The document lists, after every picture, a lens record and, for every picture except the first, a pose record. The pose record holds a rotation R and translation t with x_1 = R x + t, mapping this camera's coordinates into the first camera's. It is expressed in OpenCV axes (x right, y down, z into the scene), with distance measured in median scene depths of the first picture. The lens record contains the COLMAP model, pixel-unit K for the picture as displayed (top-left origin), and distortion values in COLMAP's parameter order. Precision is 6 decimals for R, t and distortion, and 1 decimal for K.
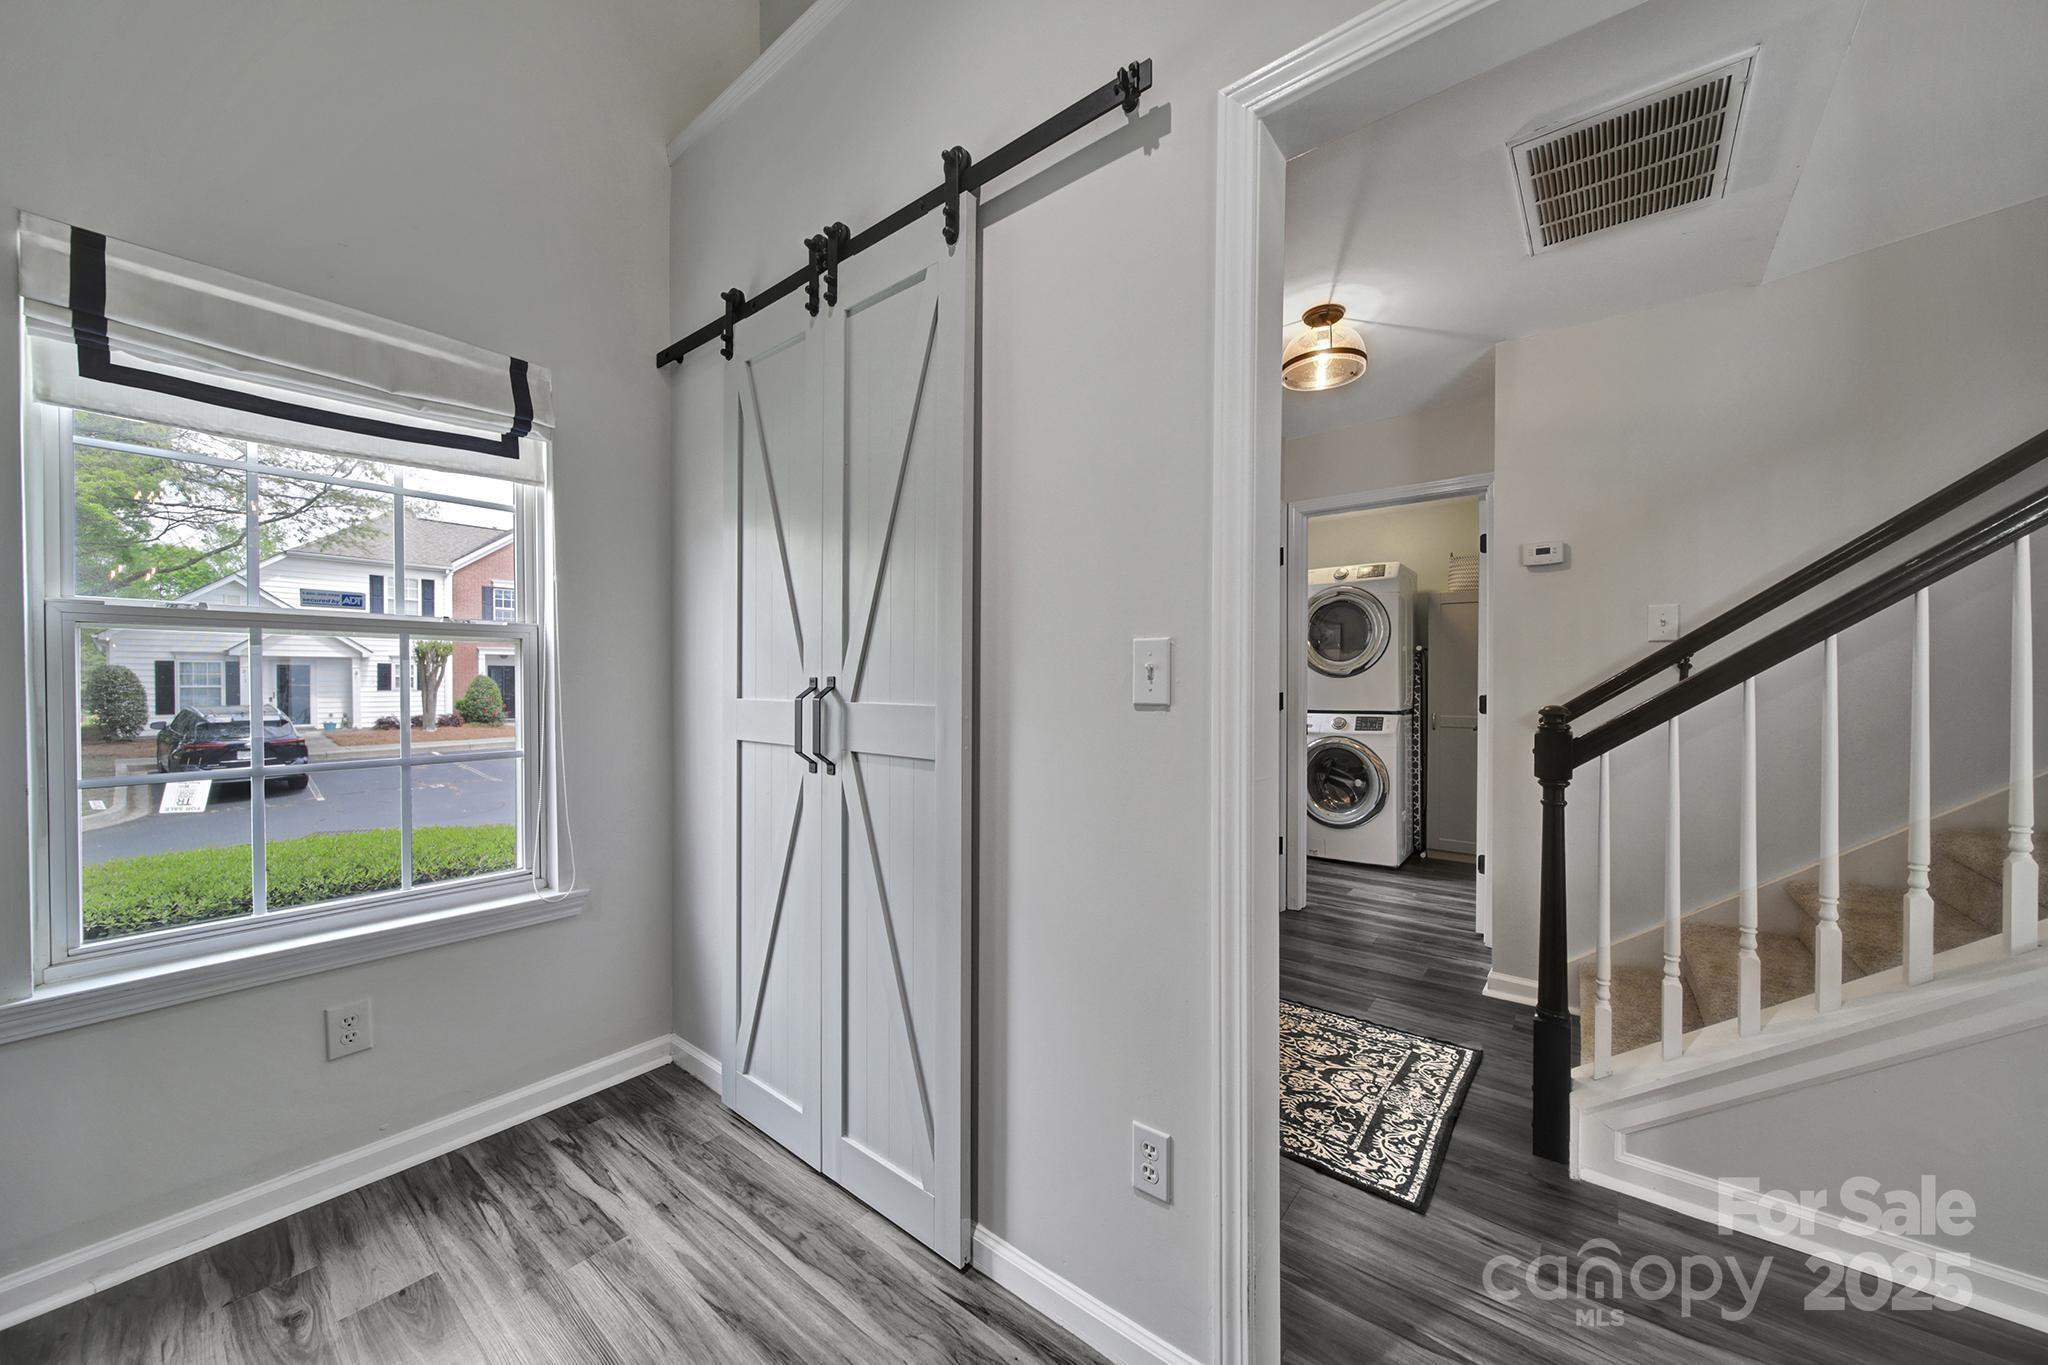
lens RADIAL K [[729.7, 0, 1029.0], [0, 729.7, 684.2], [0, 0, 1]] dist [0.000365, -0.001188]
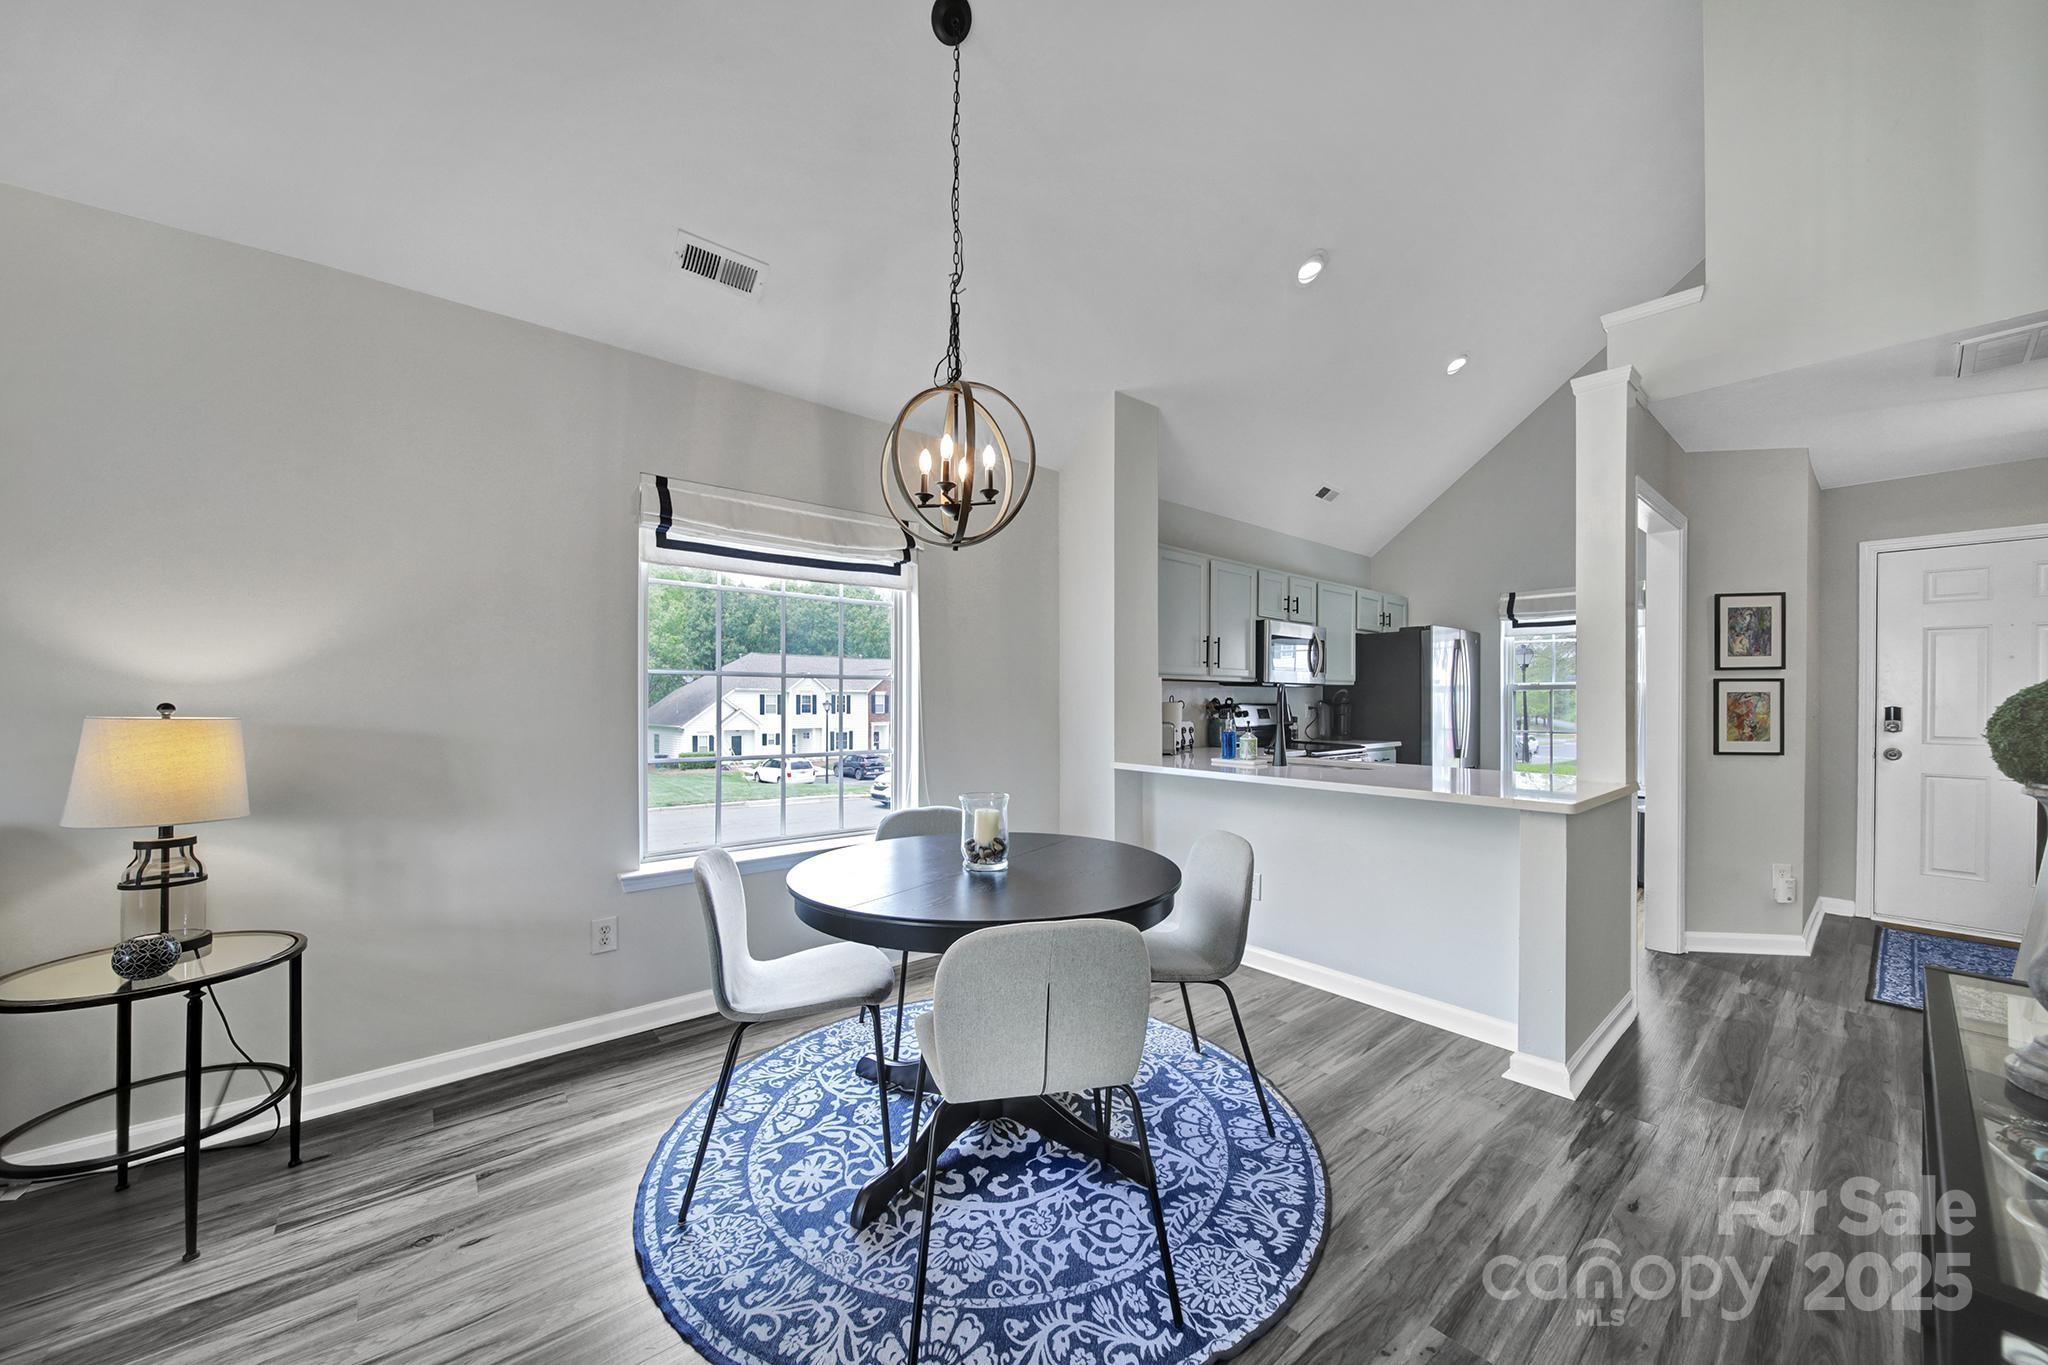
lens RADIAL K [[729.7, 0, 1036.3], [0, 729.7, 695.1], [0, 0, 1]] dist [0.000365, -0.001188]
pose [[-0.193023, -0.007505, -0.981166, 2.758058], [-0.007441, 0.999953, -0.006185, -0.013490], [0.981166, 0.006107, -0.193070, -0.694482]]
